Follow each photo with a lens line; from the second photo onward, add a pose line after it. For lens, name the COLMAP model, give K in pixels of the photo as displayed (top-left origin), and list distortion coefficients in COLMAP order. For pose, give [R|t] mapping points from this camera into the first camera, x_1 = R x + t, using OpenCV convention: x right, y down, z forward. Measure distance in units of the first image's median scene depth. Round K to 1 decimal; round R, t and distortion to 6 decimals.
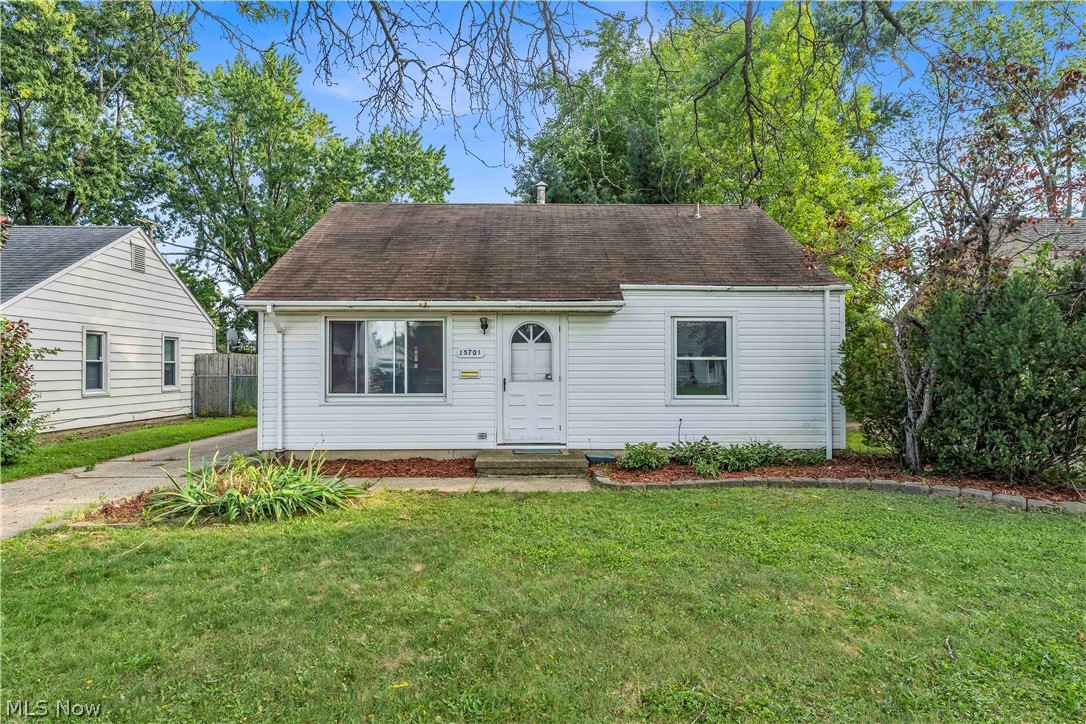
lens RADIAL K [[618.0, 0, 543.0], [0, 618.0, 362.0], [0, 0, 1]] dist [0.002915, 0.000690]
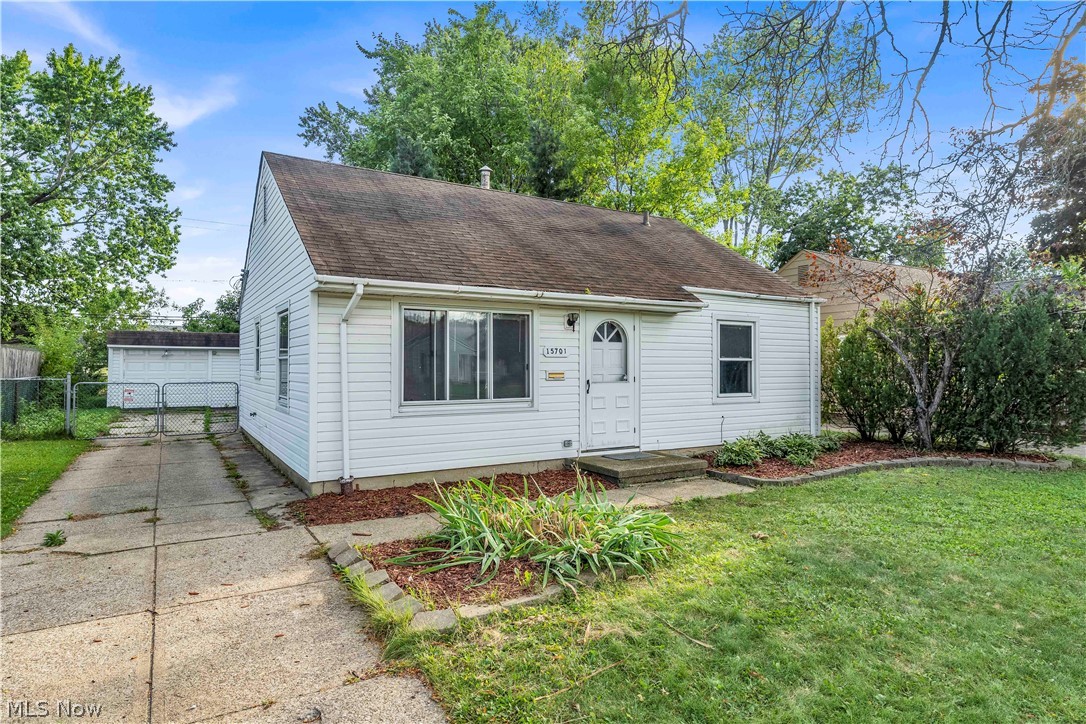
lens RADIAL K [[618.0, 0, 543.0], [0, 618.0, 362.0], [0, 0, 1]] dist [0.002915, 0.000690]
pose [[0.863340, 0.003339, 0.504612, -0.585166], [-0.005226, 0.999984, 0.002324, -0.001694], [-0.504596, -0.004643, 0.863343, 0.237430]]
